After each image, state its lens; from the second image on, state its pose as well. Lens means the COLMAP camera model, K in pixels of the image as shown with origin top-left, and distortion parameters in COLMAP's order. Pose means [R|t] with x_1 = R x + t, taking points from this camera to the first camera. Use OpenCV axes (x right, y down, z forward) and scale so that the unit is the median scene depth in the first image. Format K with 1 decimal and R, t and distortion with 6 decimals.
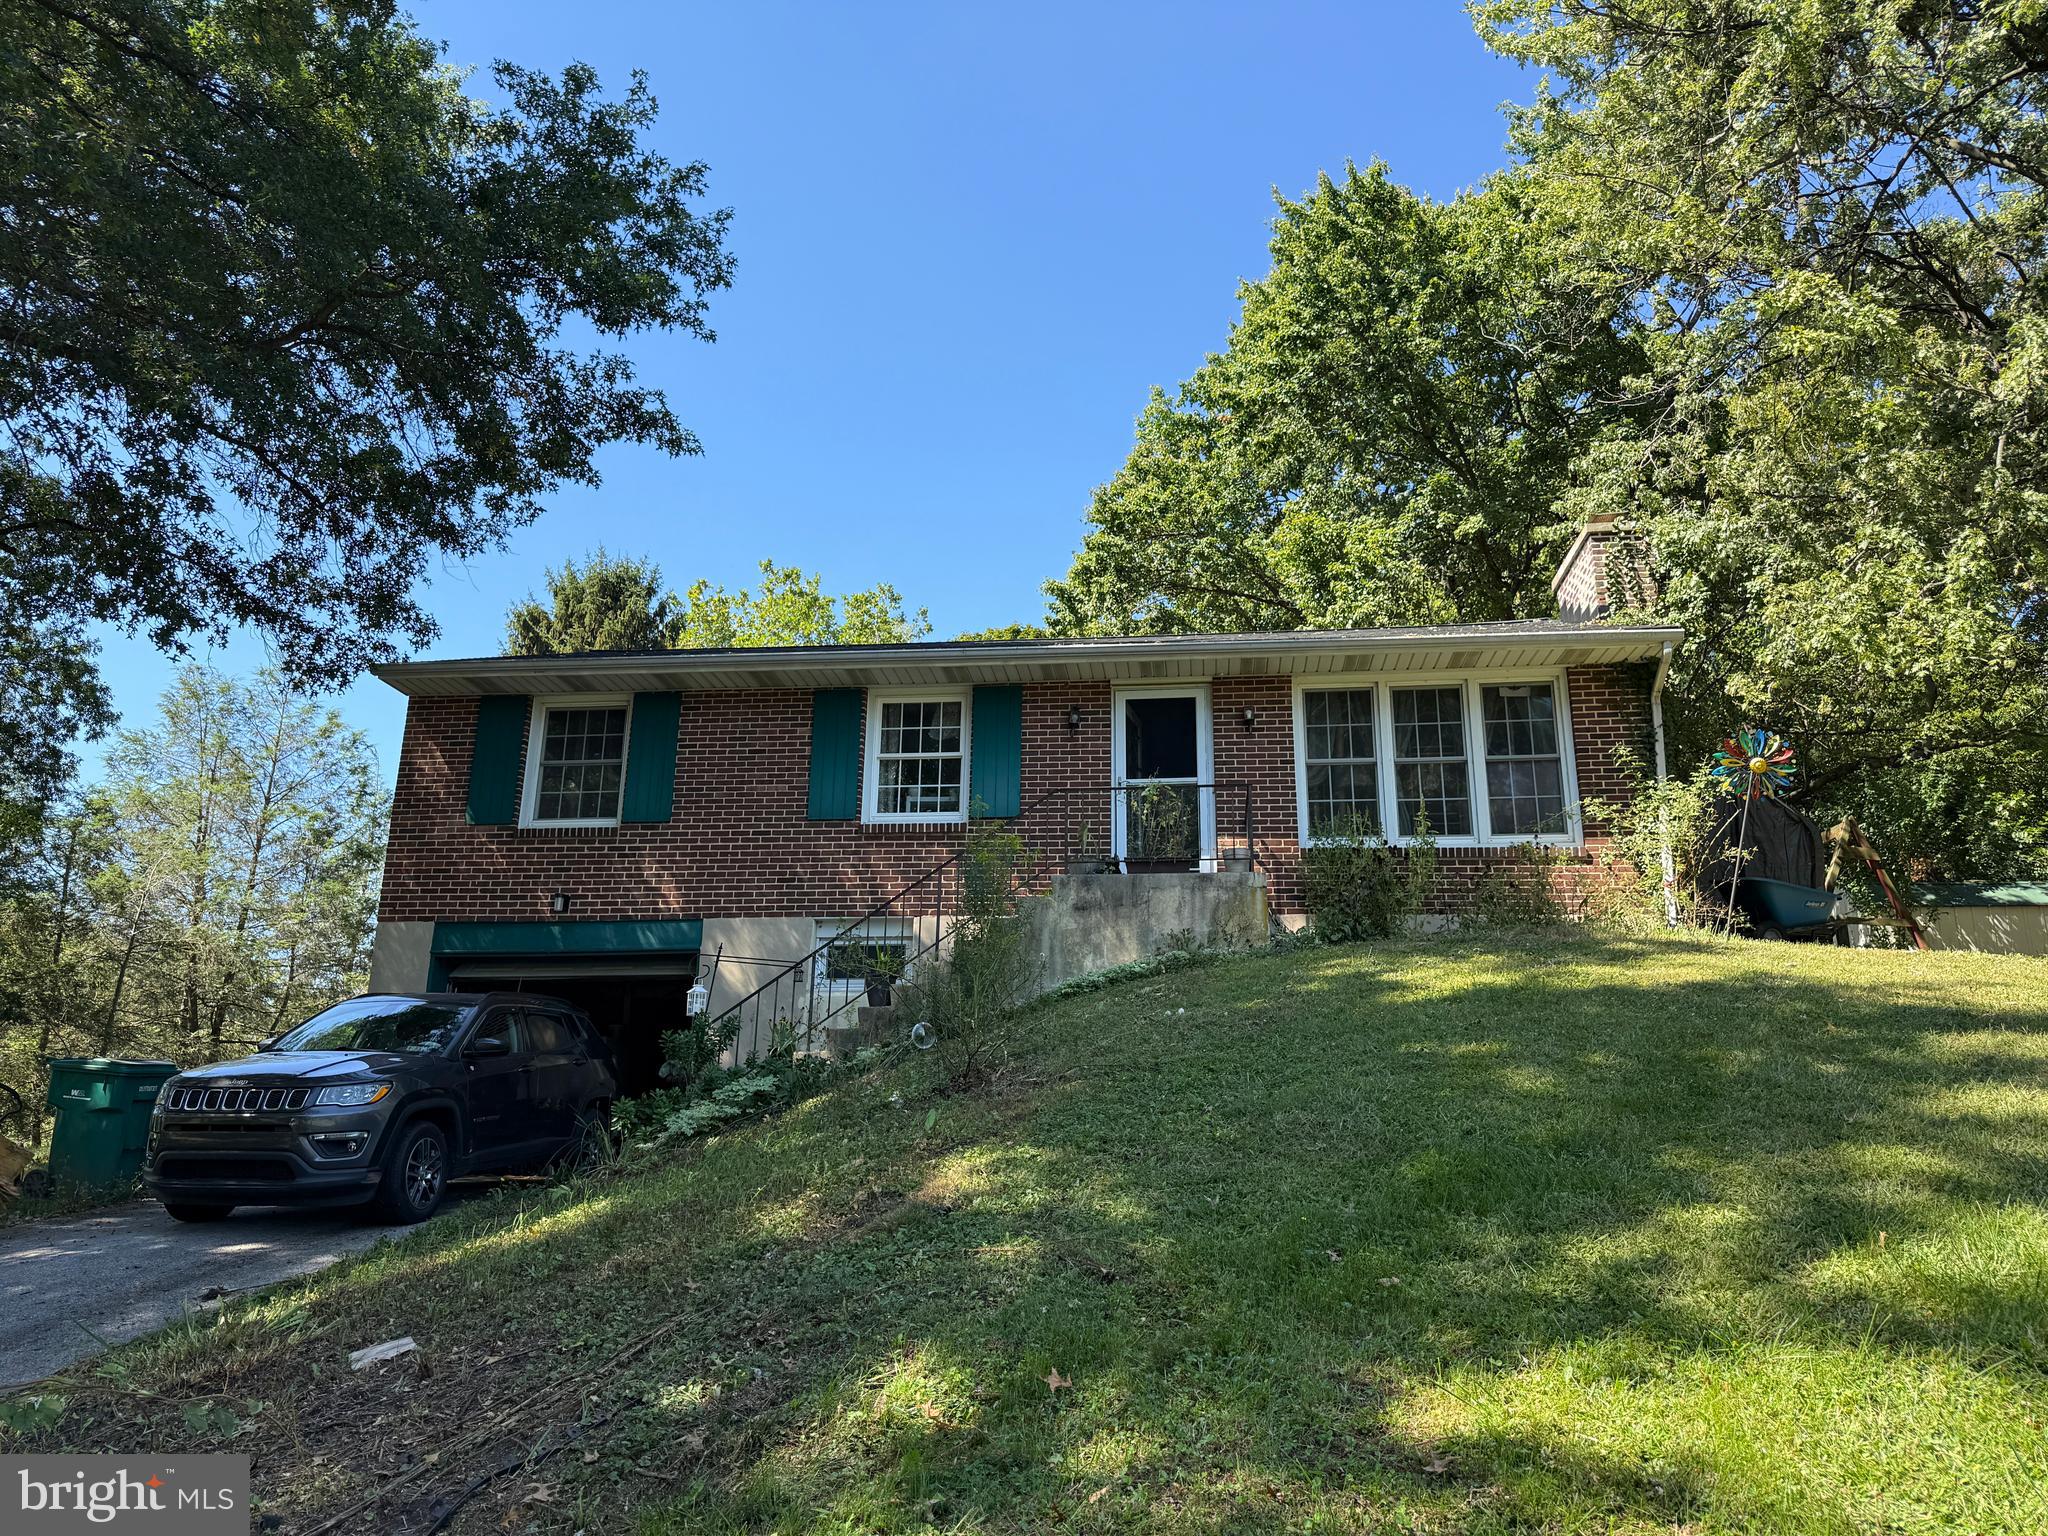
lens RADIAL K [[1497.2, 0, 1024.0], [0, 1497.2, 768.0], [0, 0, 1]] dist [0.074758, -0.054218]
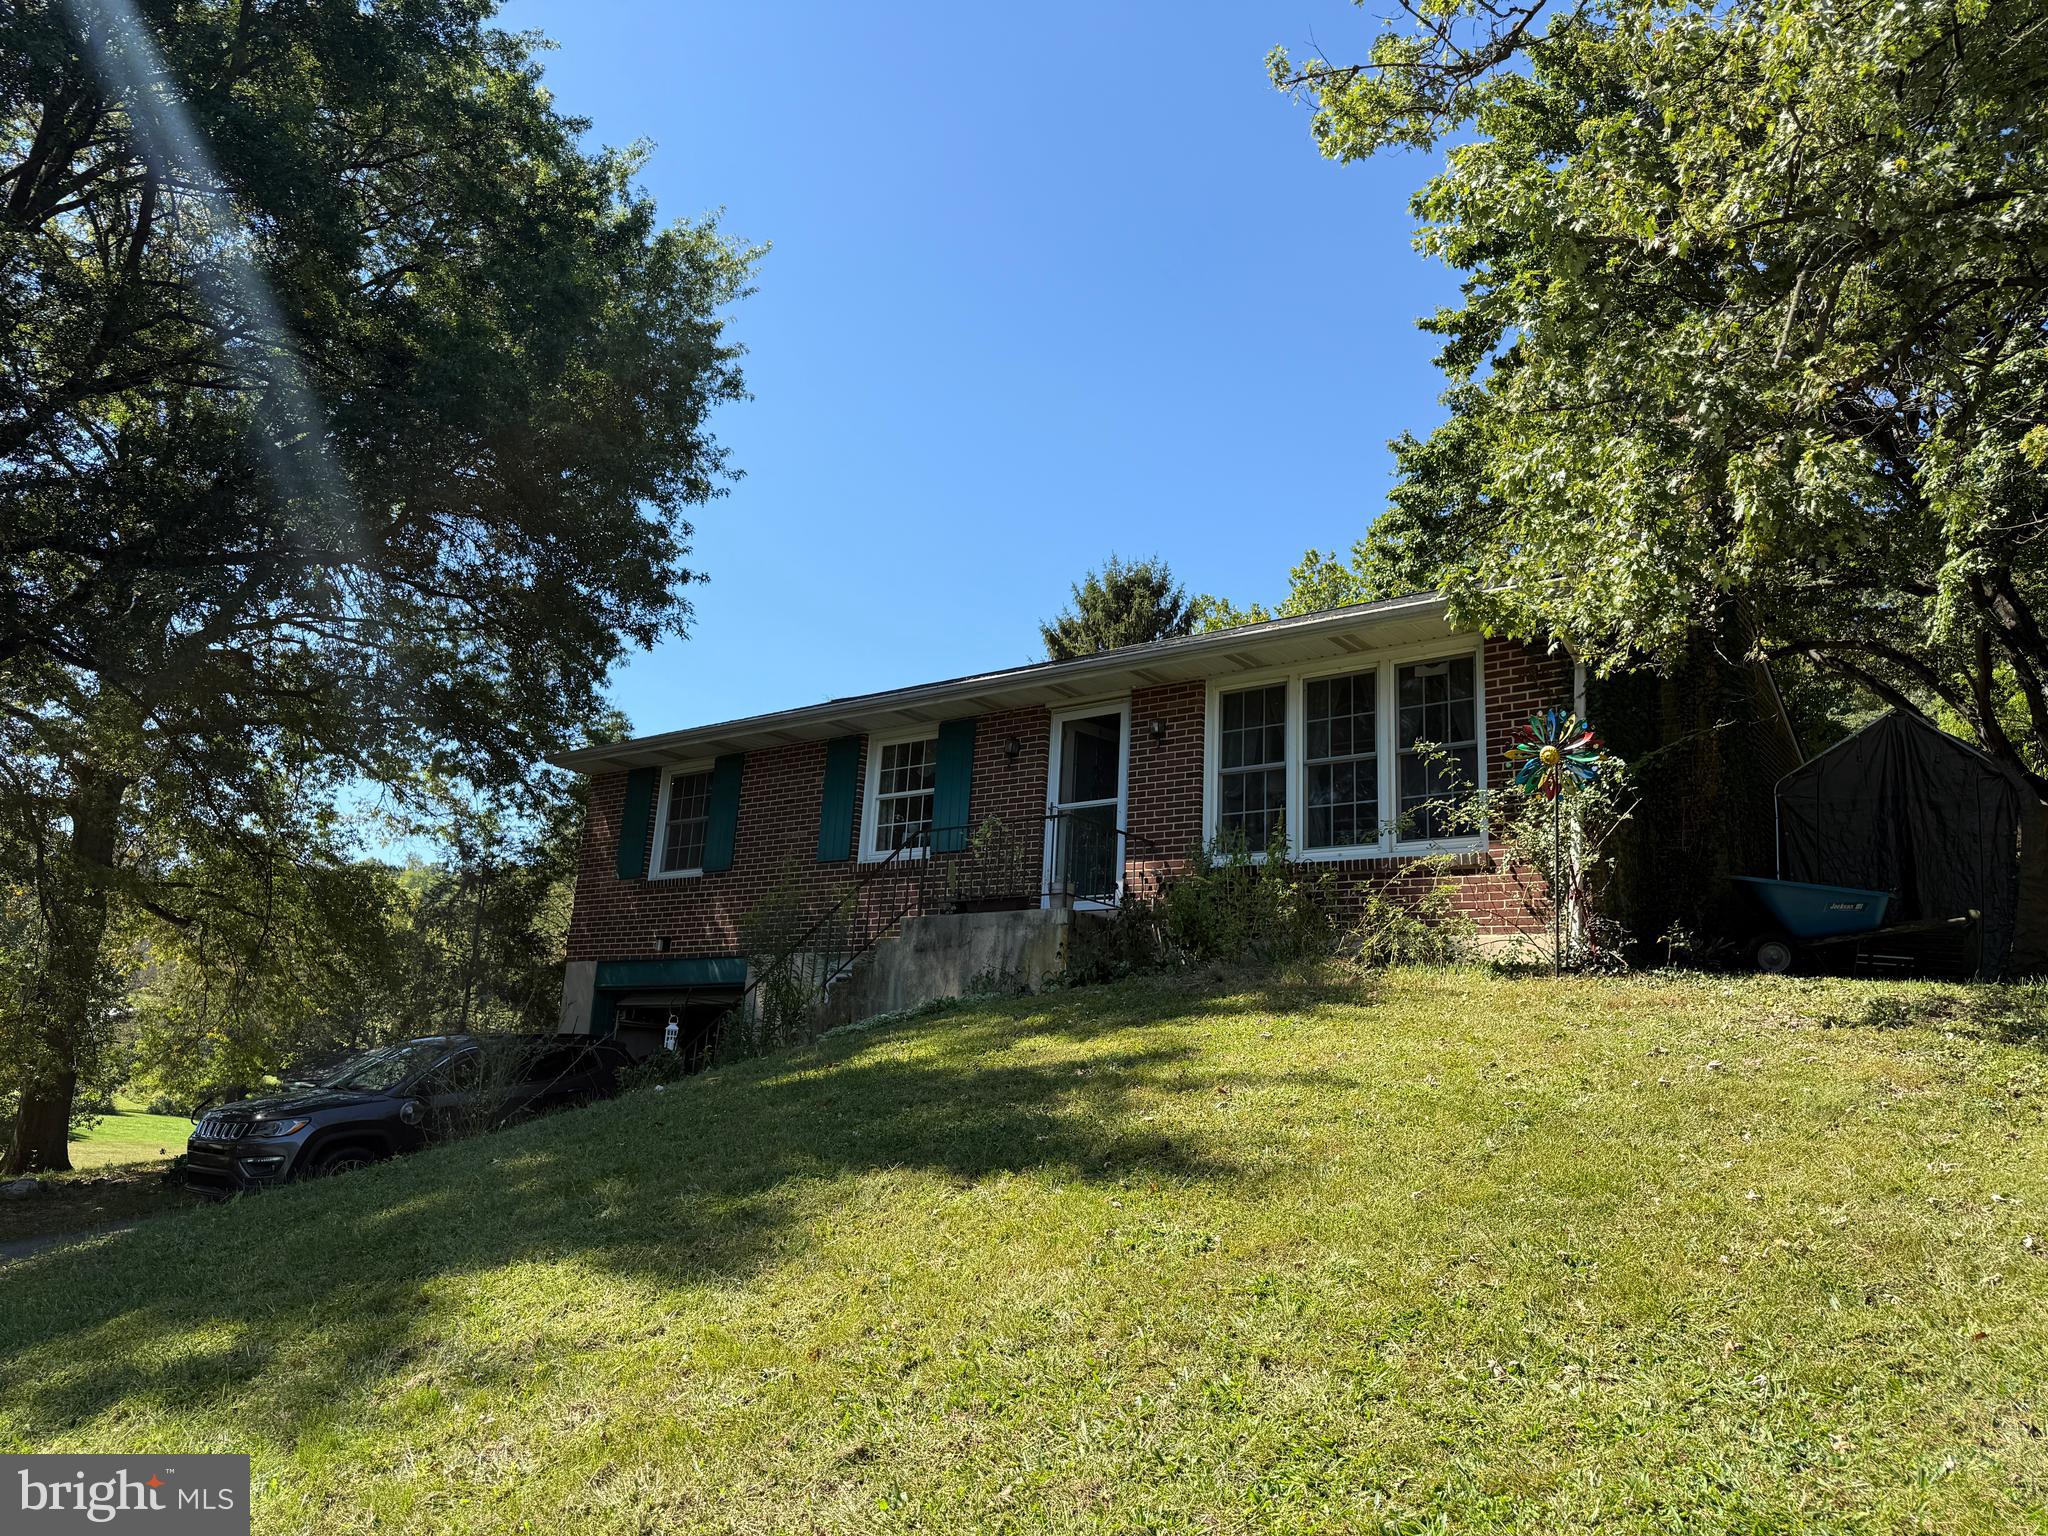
lens RADIAL K [[1497.2, 0, 1024.0], [0, 1497.2, 768.0], [0, 0, 1]] dist [0.074758, -0.054218]
pose [[0.844750, -0.086669, -0.528096, 0.563348], [0.105121, 0.994447, 0.004949, -0.023280], [0.524735, -0.059694, 0.849170, 0.158002]]
